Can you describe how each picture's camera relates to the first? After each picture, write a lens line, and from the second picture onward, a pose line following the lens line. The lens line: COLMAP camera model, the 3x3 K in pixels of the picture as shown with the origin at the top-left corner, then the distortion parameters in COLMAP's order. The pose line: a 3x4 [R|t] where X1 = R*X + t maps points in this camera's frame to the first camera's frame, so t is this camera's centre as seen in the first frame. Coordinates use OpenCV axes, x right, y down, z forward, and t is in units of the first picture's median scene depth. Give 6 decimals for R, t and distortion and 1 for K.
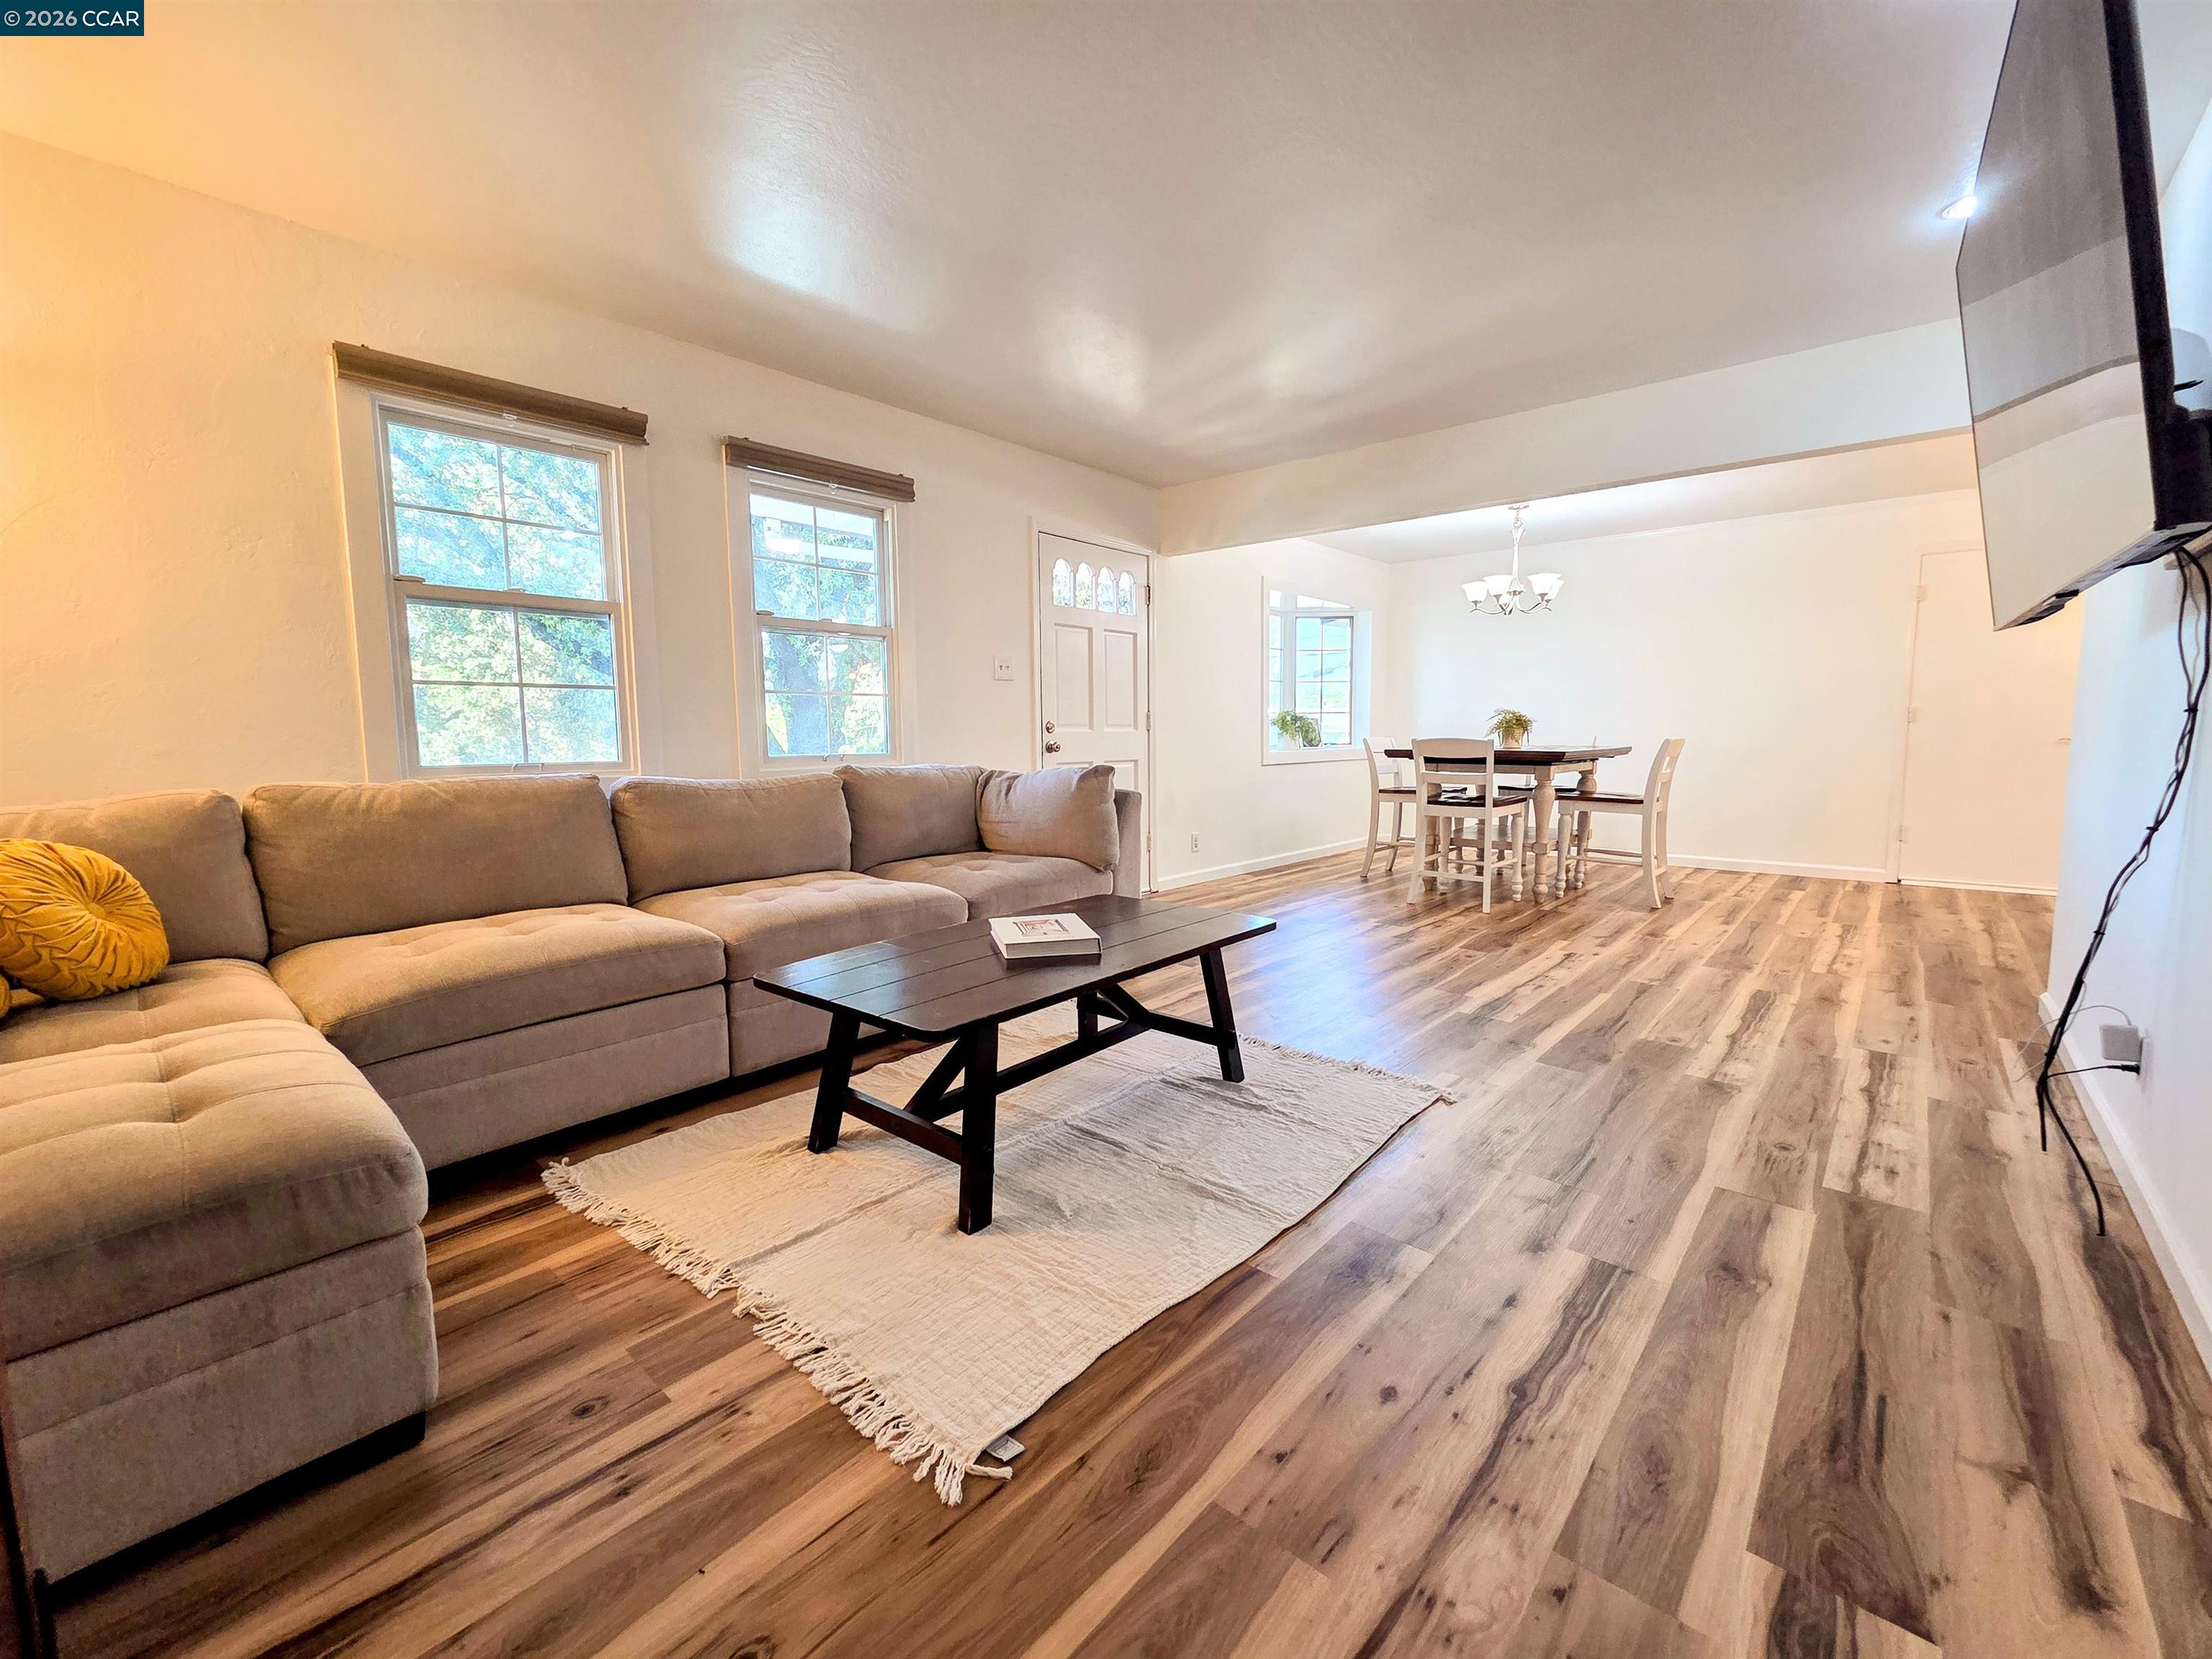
lens RADIAL K [[903.0, 0, 1097.3], [0, 903.0, 831.4], [0, 0, 1]] dist [-0.002949, 0.001613]
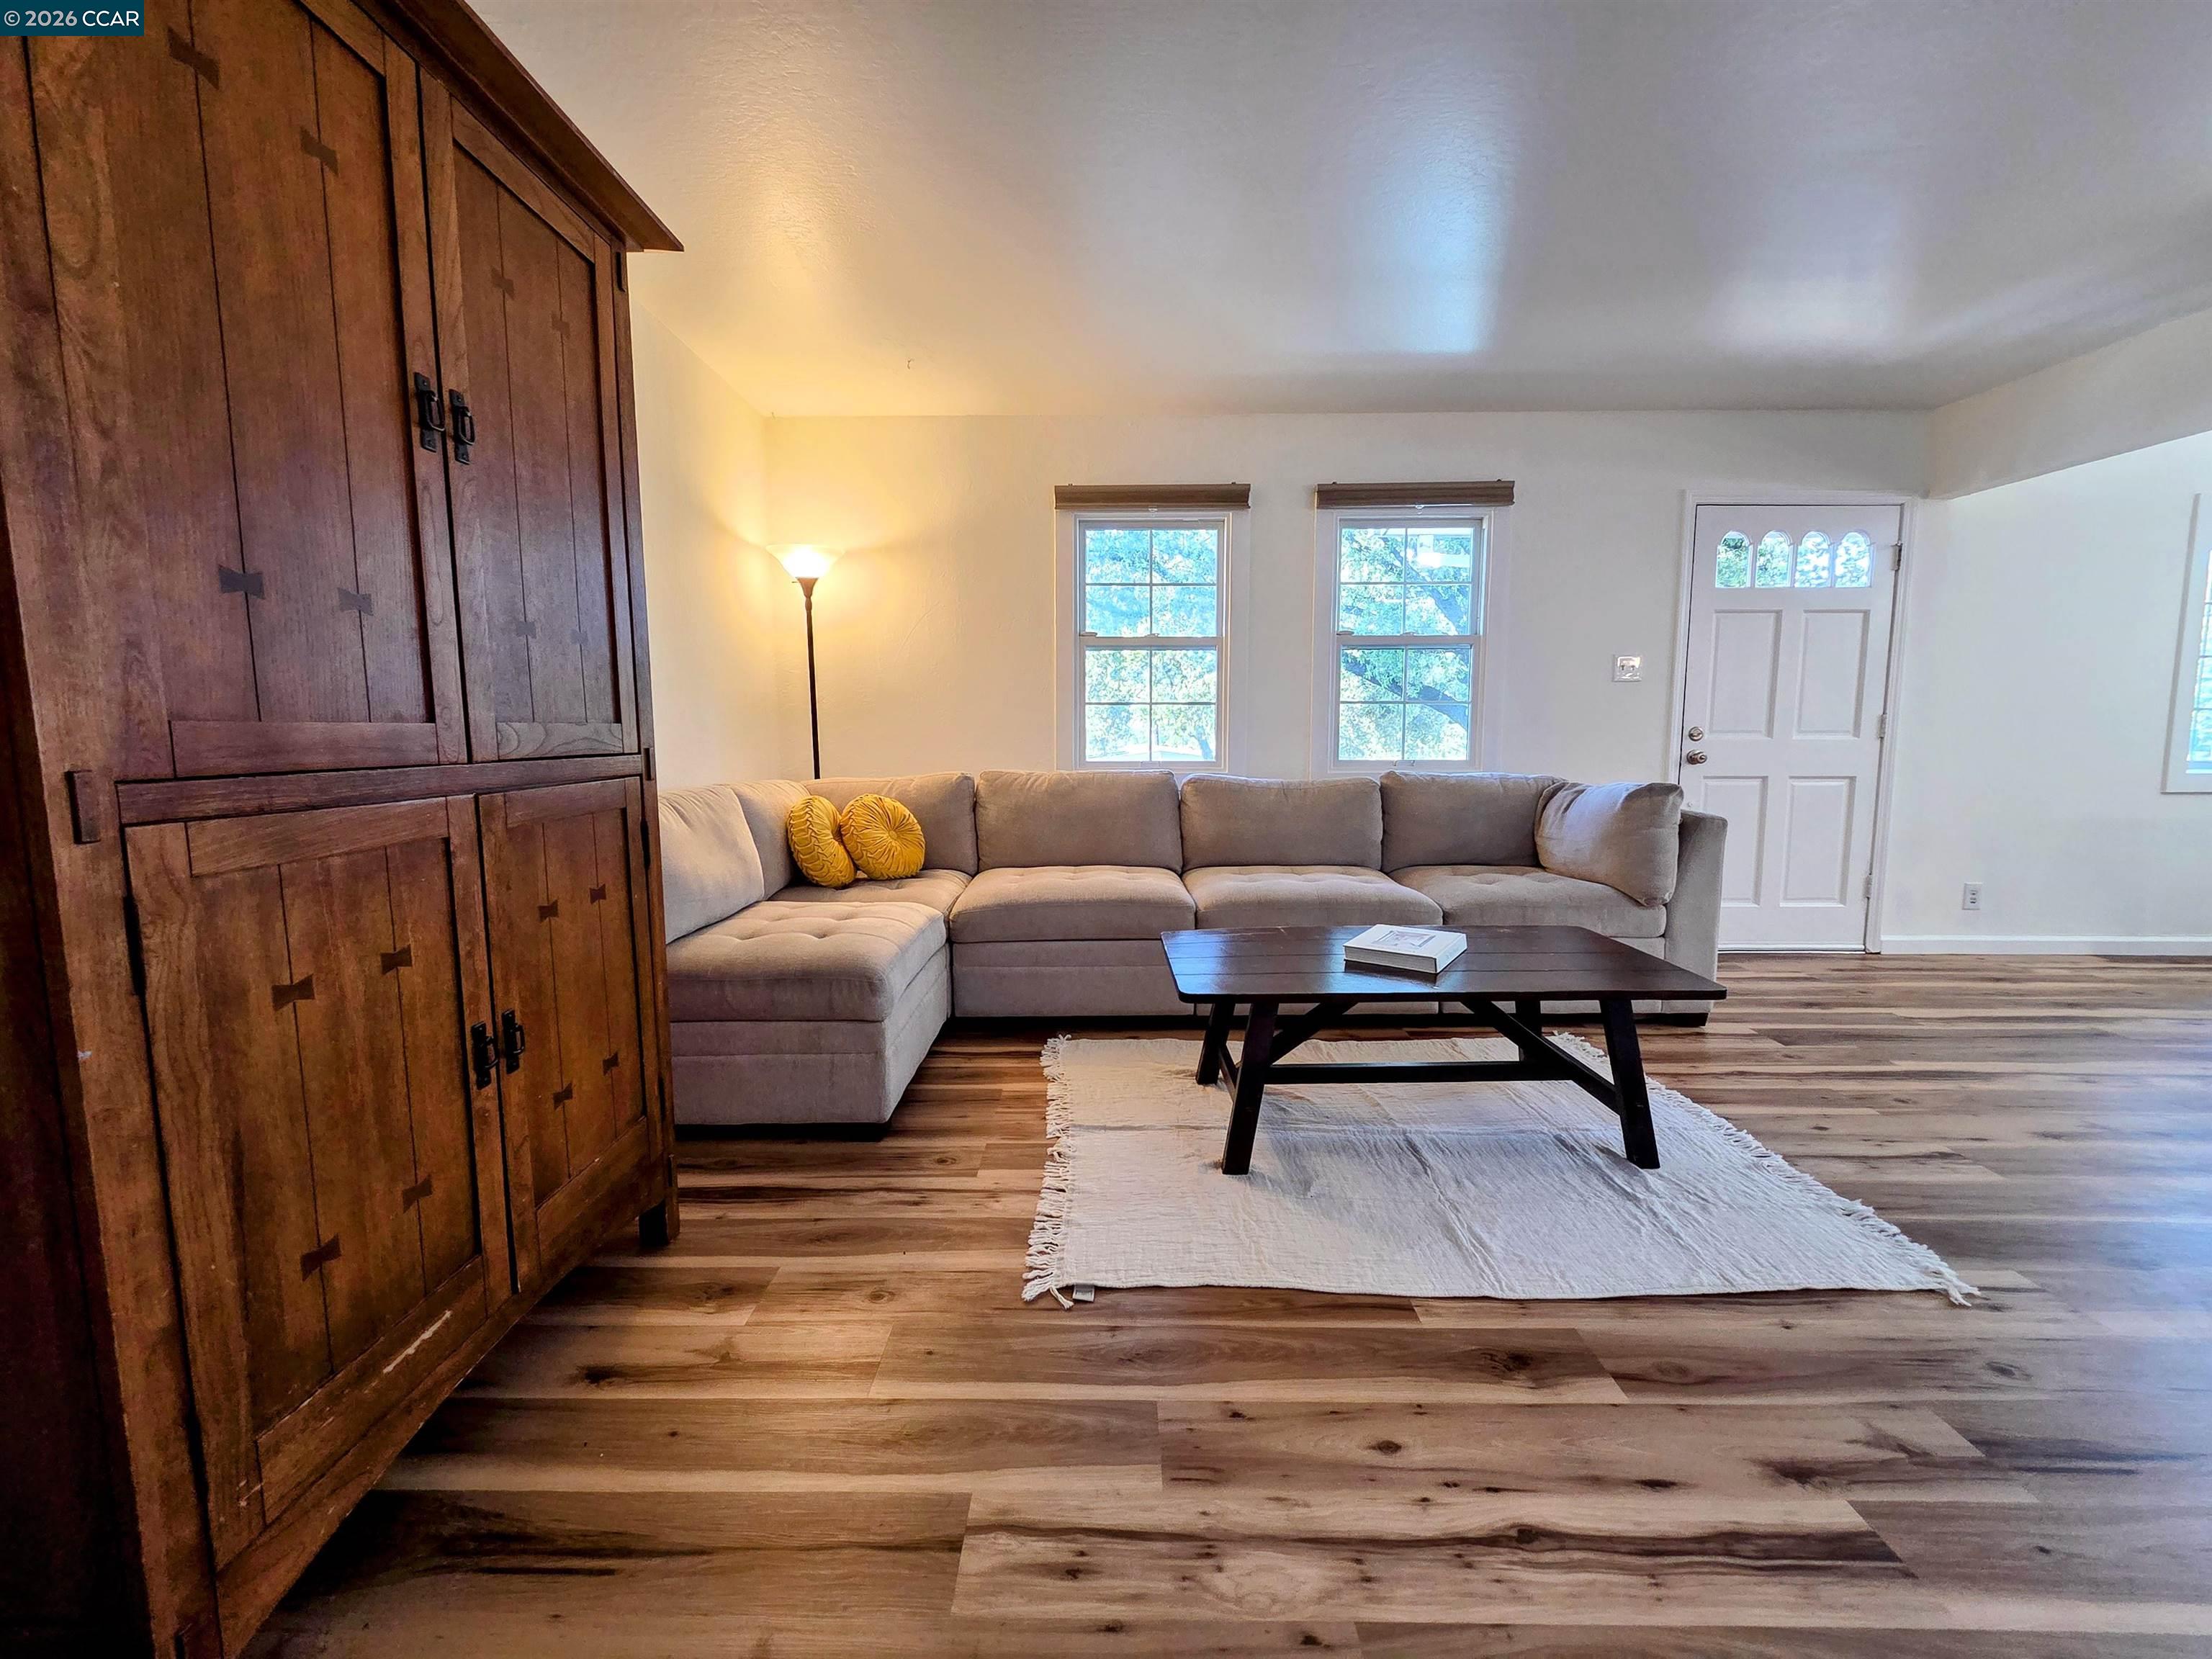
lens RADIAL K [[903.0, 0, 1112.5], [0, 903.0, 828.2], [0, 0, 1]] dist [-0.002949, 0.001613]
pose [[0.665996, 0.087894, -0.740759, 0.419421], [-0.085396, 0.995489, 0.041341, -0.029931], [0.741051, 0.035725, 0.670498, 0.054177]]
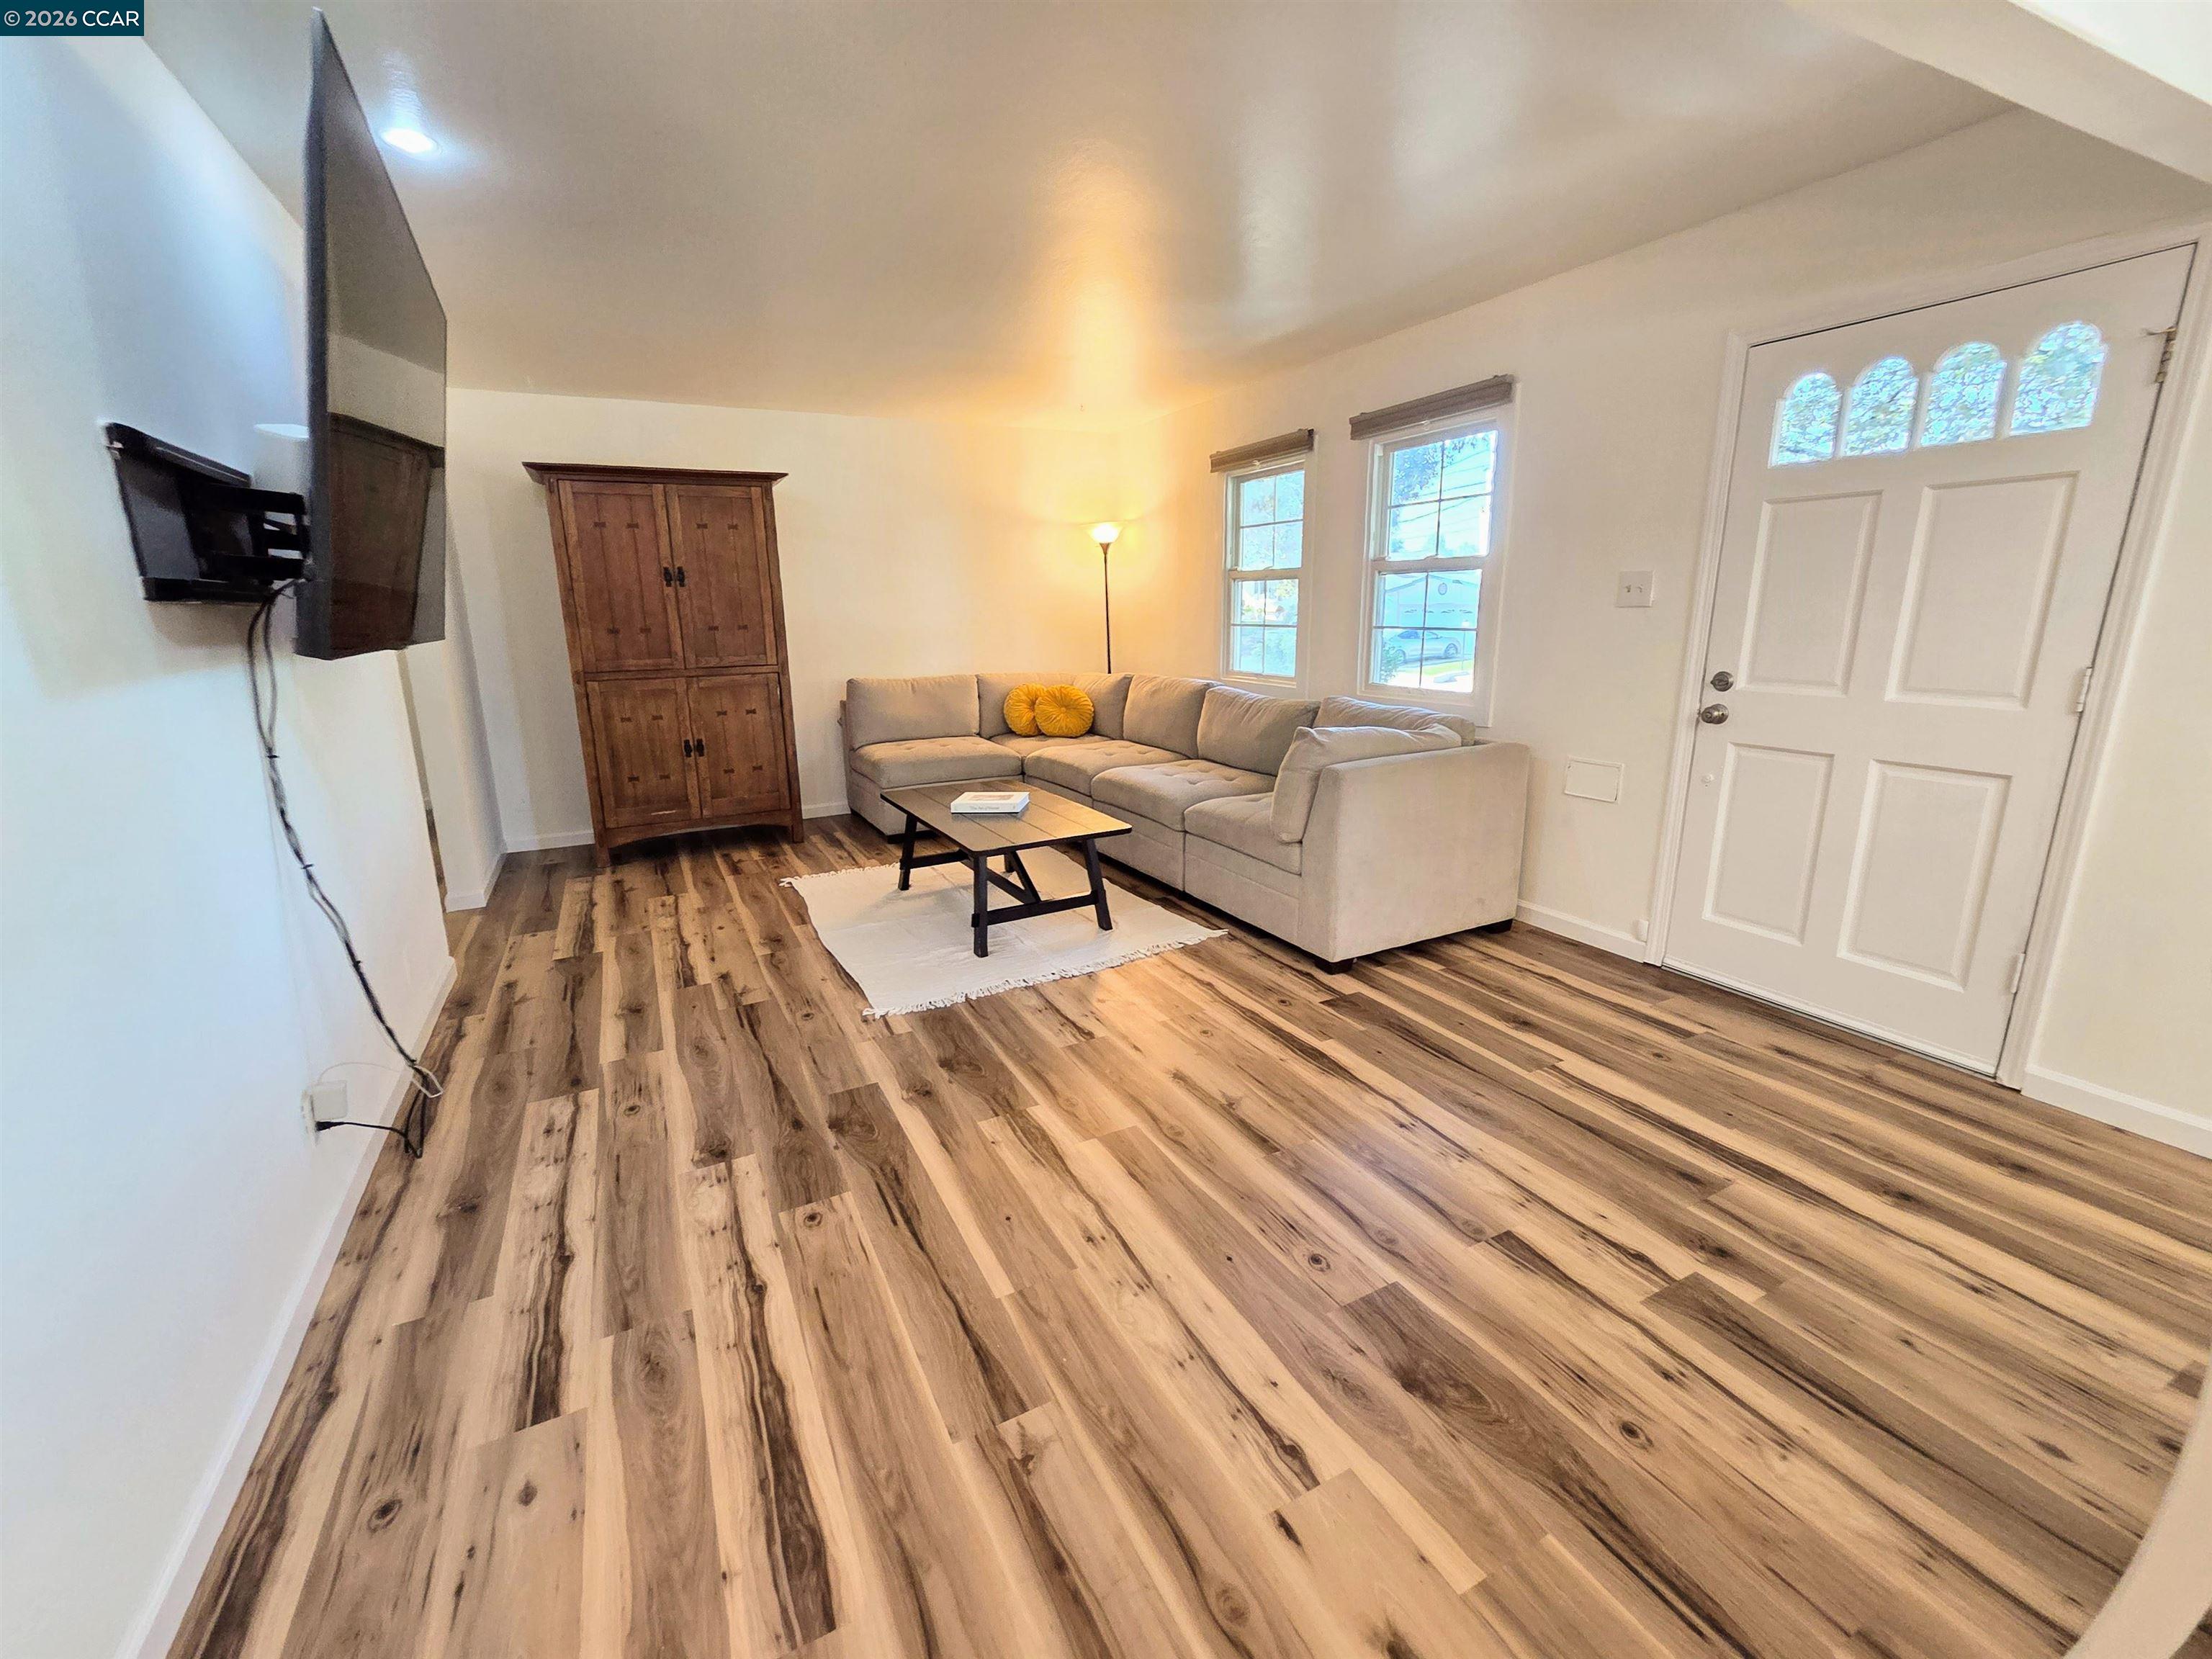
lens RADIAL K [[903.0, 0, 1109.5], [0, 903.0, 835.2], [0, 0, 1]] dist [-0.002949, 0.001613]
pose [[-0.340488, 0.245983, -0.907502, 1.269616], [-0.085386, 0.953095, 0.290378, -0.302095], [0.936364, 0.176358, -0.303514, 1.559747]]
